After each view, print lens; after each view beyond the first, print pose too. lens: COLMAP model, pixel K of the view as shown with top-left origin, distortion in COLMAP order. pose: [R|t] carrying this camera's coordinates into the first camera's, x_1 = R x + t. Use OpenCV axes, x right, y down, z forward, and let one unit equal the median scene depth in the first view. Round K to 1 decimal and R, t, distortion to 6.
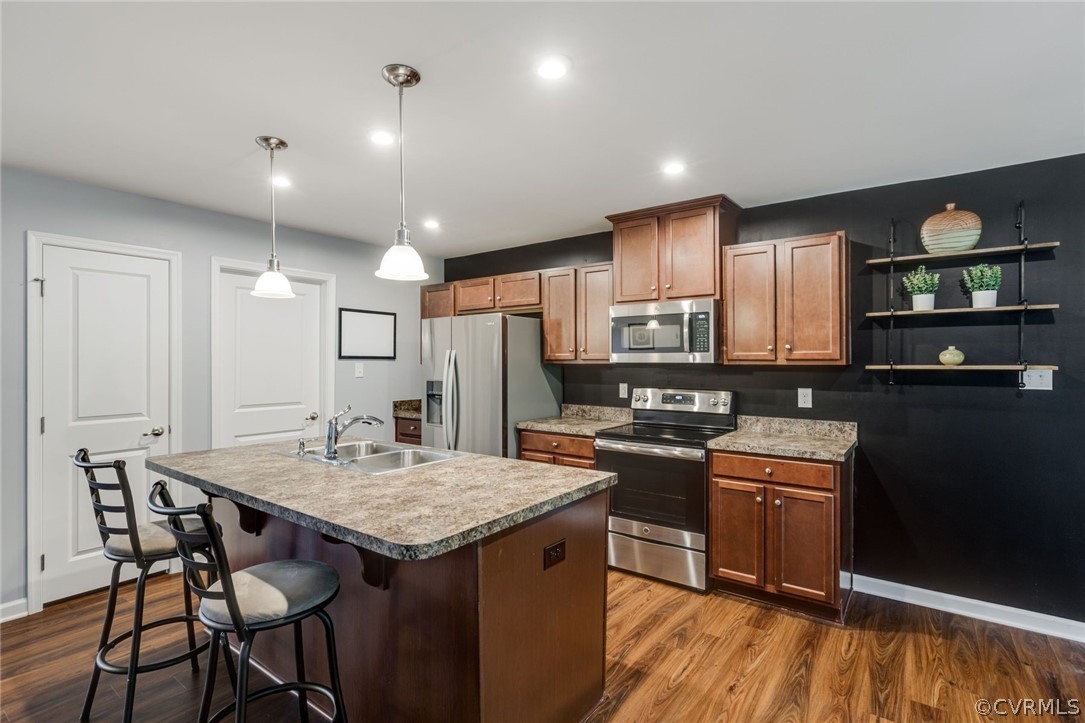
lens RADIAL K [[512.8, 0, 548.1], [0, 512.8, 360.7], [0, 0, 1]] dist [-0.001315, 0.000024]
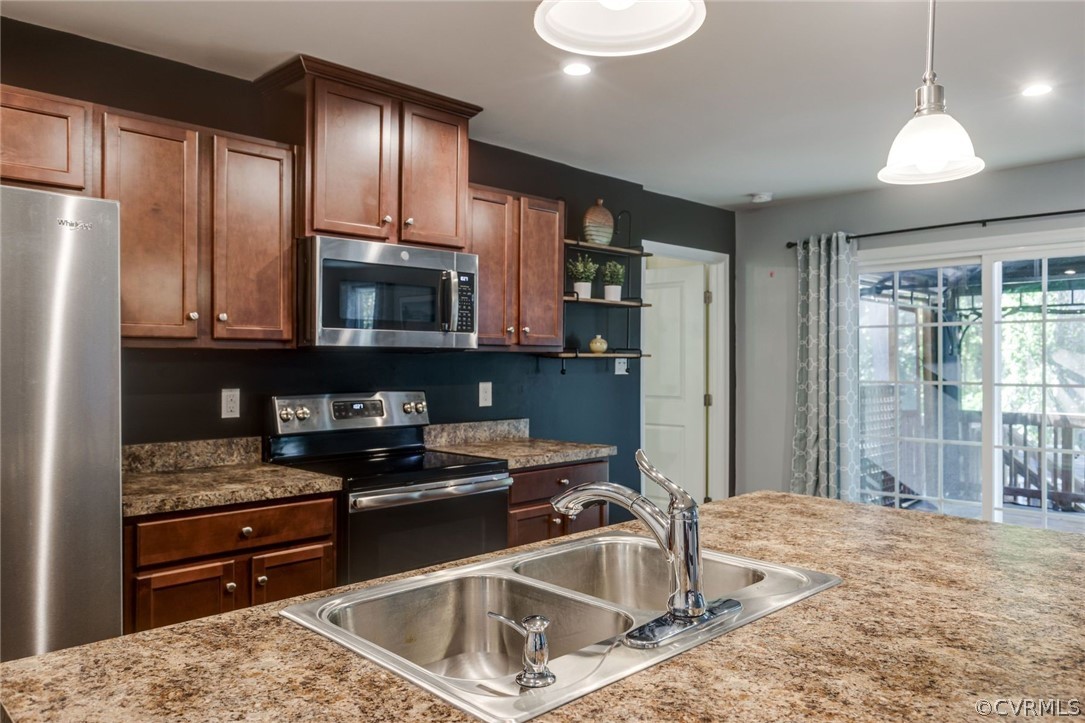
lens RADIAL K [[698.6, 0, 538.2], [0, 698.6, 359.6], [0, 0, 1]] dist [-0.021620, 0.003596]
pose [[0.233997, -0.003003, 0.972233, -4.115698], [-0.005240, 0.999977, 0.004350, 0.104832], [-0.972223, -0.006113, 0.233976, 5.130511]]
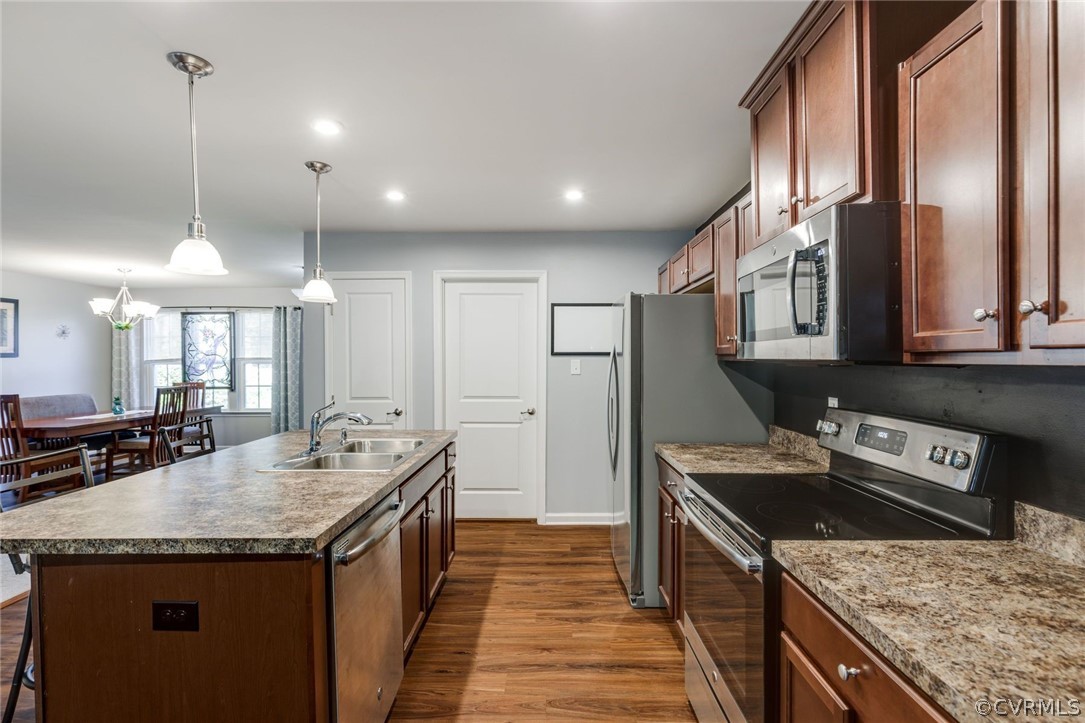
lens RADIAL K [[512.8, 0, 549.1], [0, 512.8, 340.2], [0, 0, 1]] dist [-0.001315, 0.000024]
pose [[0.588779, -0.029470, -0.807757, 0.481882], [0.000958, 0.999360, -0.035762, 0.003628], [0.808293, 0.020282, 0.588430, 0.516790]]
